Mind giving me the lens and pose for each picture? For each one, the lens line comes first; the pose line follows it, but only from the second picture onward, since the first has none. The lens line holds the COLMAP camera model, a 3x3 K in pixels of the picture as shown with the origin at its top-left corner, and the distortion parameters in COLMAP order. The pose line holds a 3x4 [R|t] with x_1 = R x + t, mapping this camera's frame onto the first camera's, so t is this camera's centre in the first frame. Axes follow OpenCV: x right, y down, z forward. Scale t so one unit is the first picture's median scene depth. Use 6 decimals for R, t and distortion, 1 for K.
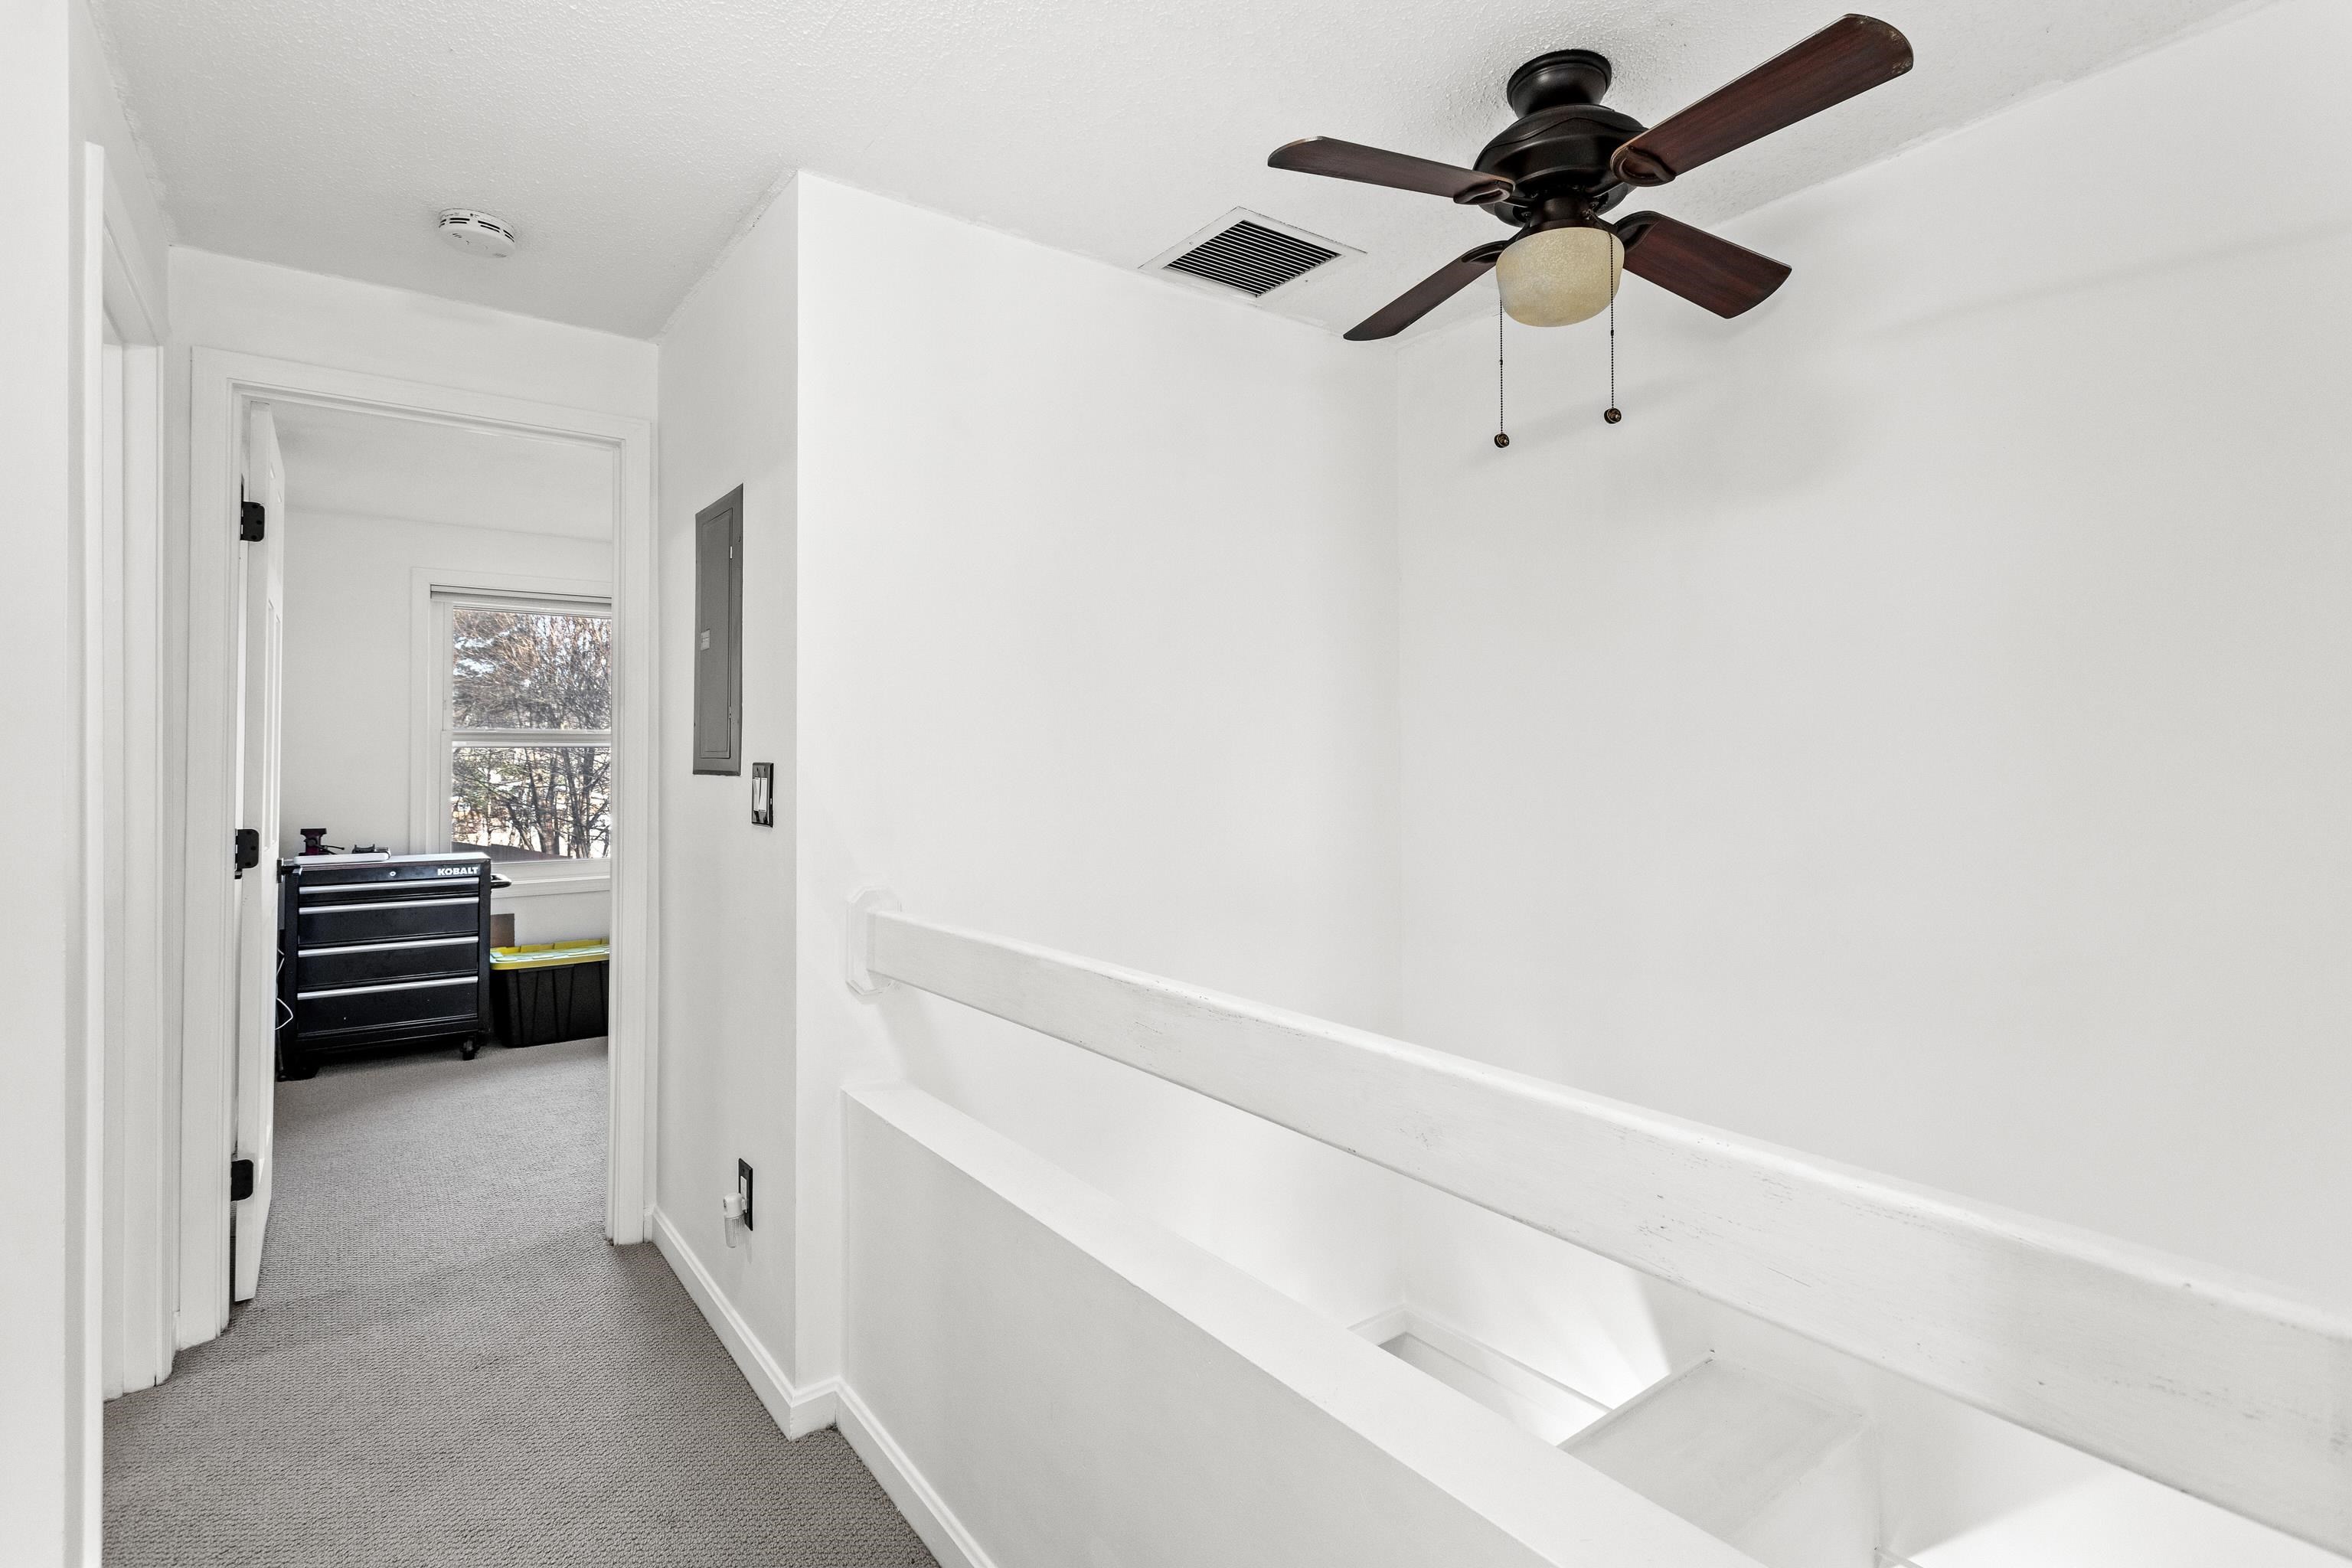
lens RADIAL K [[1119.7, 0, 1183.4], [0, 1119.7, 767.9], [0, 0, 1]] dist [-0.000576, 0.000643]
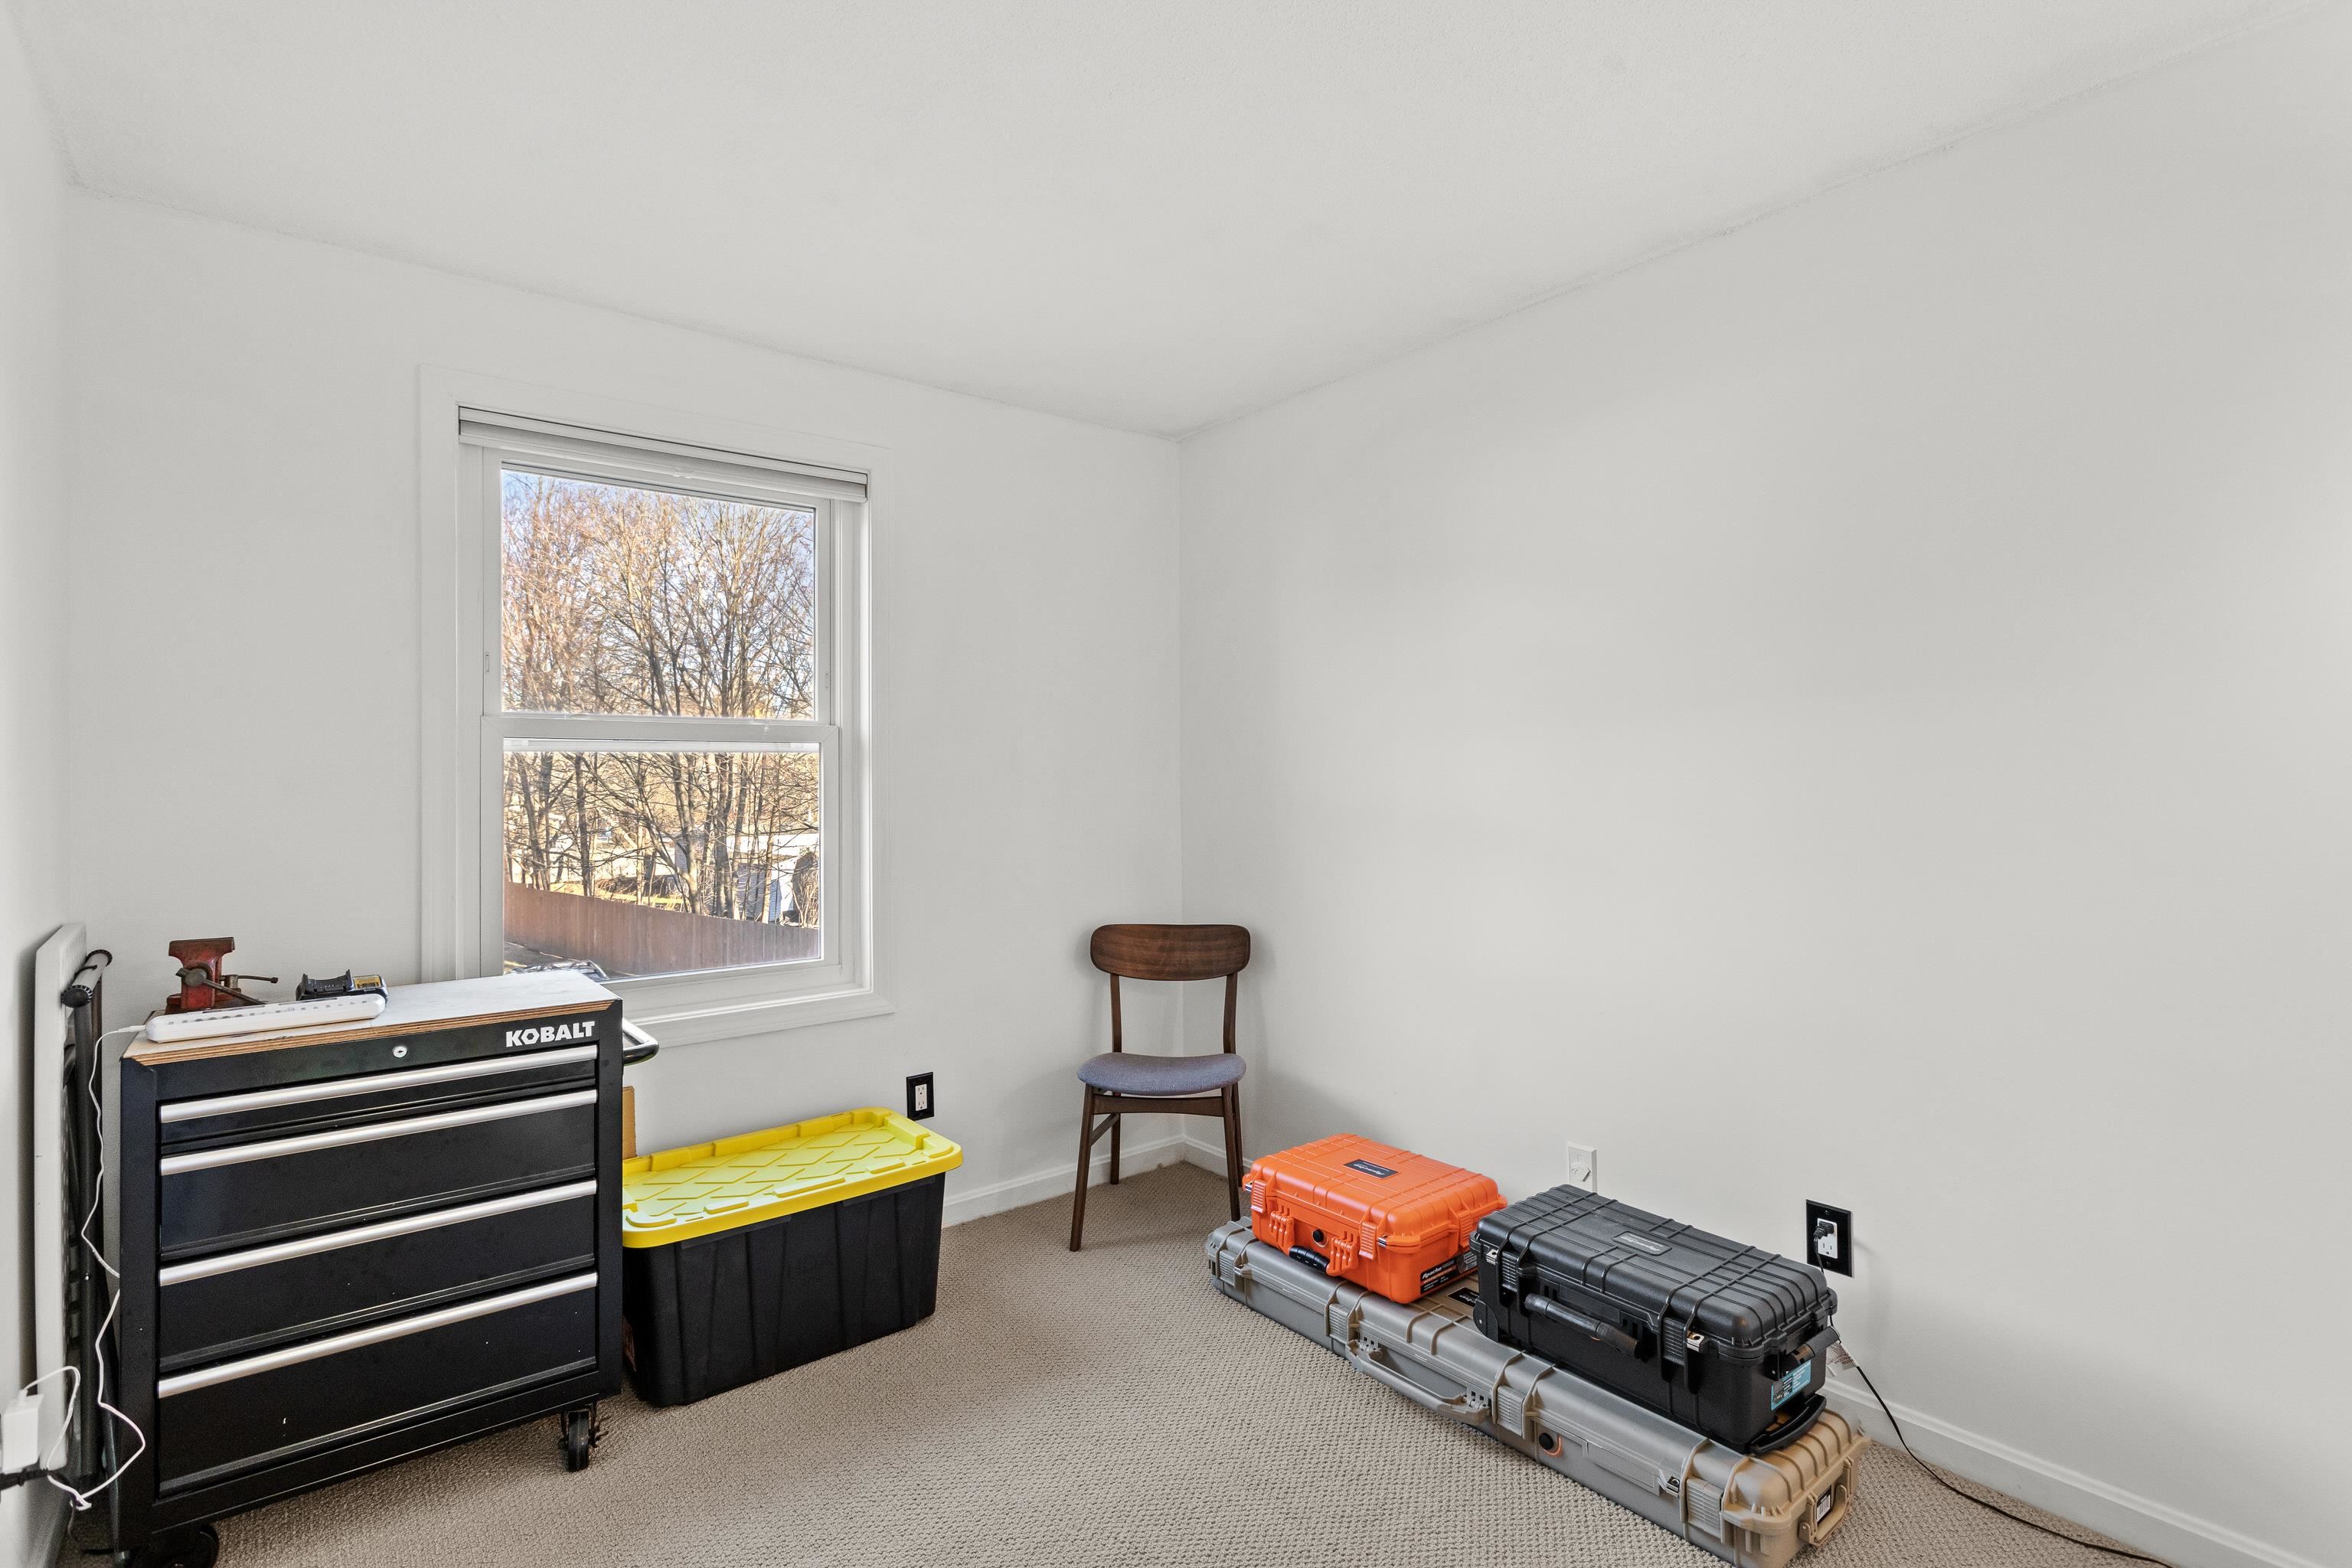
lens RADIAL K [[1111.7, 0, 1174.2], [0, 1111.7, 784.2], [0, 0, 1]] dist [-0.001813, 0.000122]
pose [[0.999123, -0.007598, 0.041176, -0.423184], [0.007449, 0.999965, 0.003781, -0.003049], [-0.041203, -0.003471, 0.999145, 0.561075]]
